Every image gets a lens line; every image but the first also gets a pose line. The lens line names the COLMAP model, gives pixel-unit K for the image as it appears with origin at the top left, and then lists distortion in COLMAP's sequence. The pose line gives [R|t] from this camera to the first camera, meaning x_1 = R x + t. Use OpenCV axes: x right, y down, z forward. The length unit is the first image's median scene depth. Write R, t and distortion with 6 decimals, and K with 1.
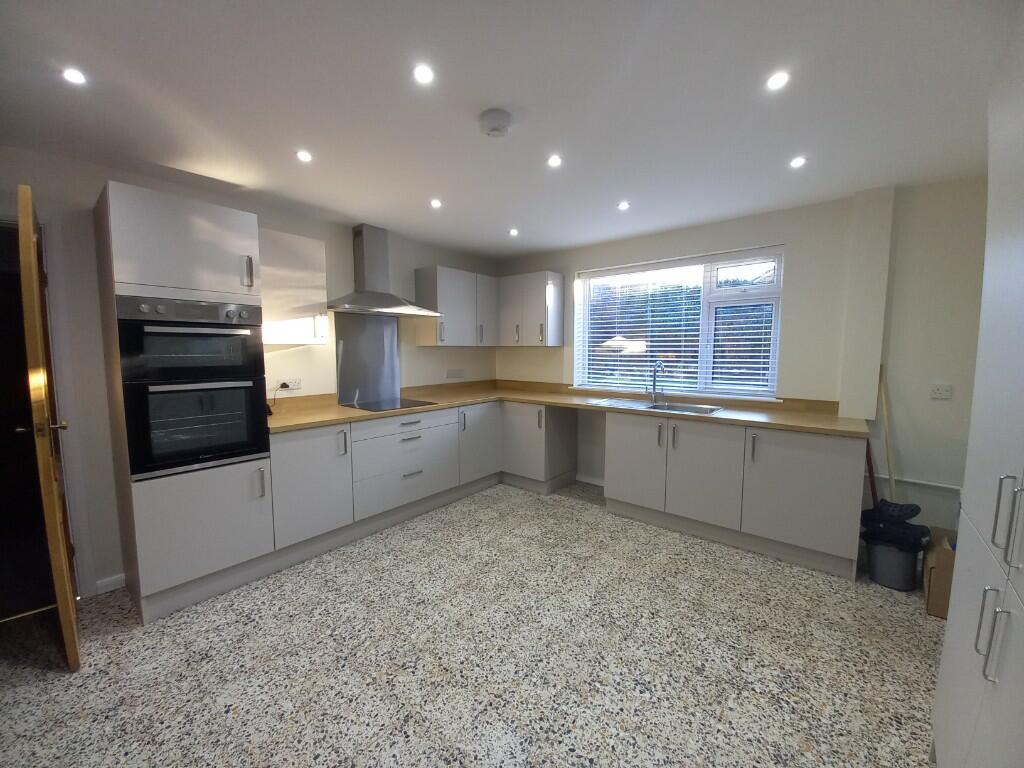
lens RADIAL K [[402.2, 0, 516.5], [0, 402.2, 386.6], [0, 0, 1]] dist [0.015408, -0.015324]
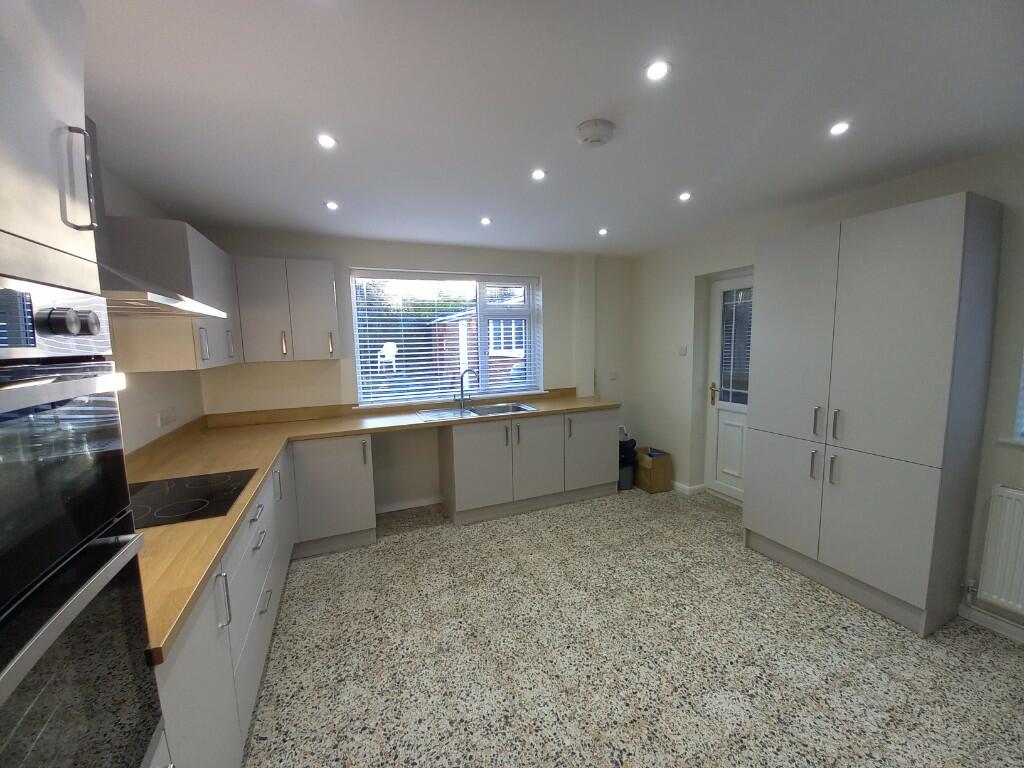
lens RADIAL K [[402.2, 0, 516.5], [0, 402.2, 386.6], [0, 0, 1]] dist [0.015408, -0.015324]
pose [[0.453982, -0.110228, 0.884166, -0.709505], [0.102385, 0.992199, 0.071126, -0.106716], [-0.885109, 0.058235, 0.461726, 0.527480]]
